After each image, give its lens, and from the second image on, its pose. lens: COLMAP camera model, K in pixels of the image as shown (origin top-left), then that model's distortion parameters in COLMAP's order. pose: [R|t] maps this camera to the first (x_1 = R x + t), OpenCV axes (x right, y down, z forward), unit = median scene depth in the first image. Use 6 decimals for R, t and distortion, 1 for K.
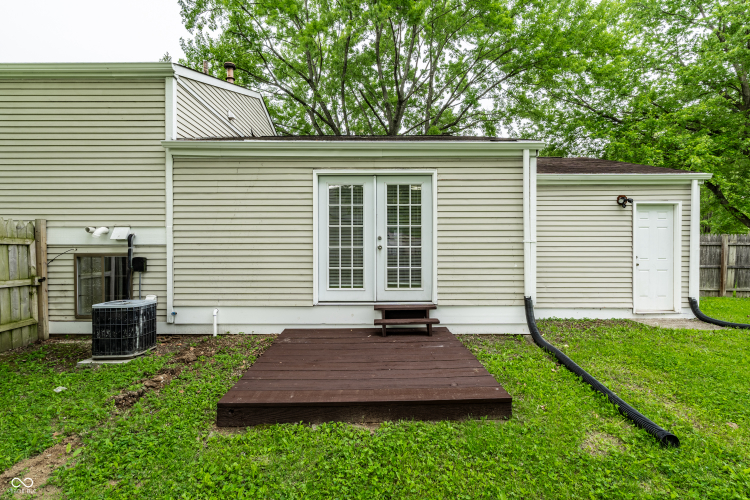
lens RADIAL K [[351.8, 0, 375.9], [0, 351.8, 249.8], [0, 0, 1]] dist [-0.003158, -0.000917]
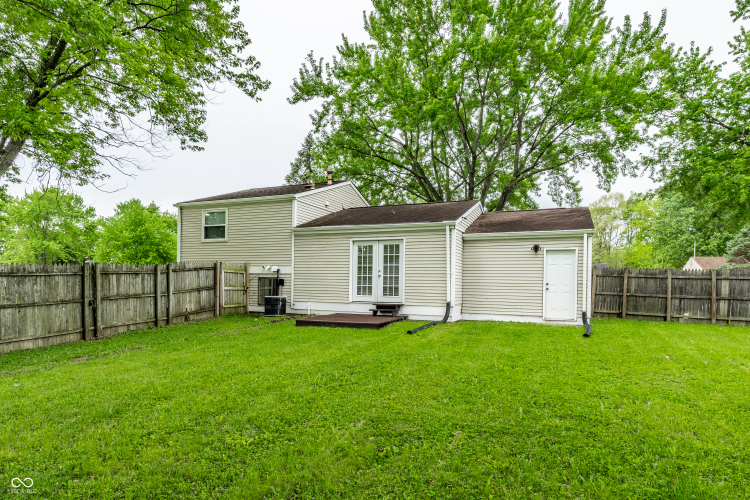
lens RADIAL K [[431.7, 0, 372.9], [0, 431.7, 285.4], [0, 0, 1]] dist [-0.008686, -0.000822]
pose [[0.912770, 0.017392, -0.408104, 0.992708], [-0.017293, 0.999843, 0.003930, 0.040636], [0.408108, 0.003470, 0.912927, -1.289147]]
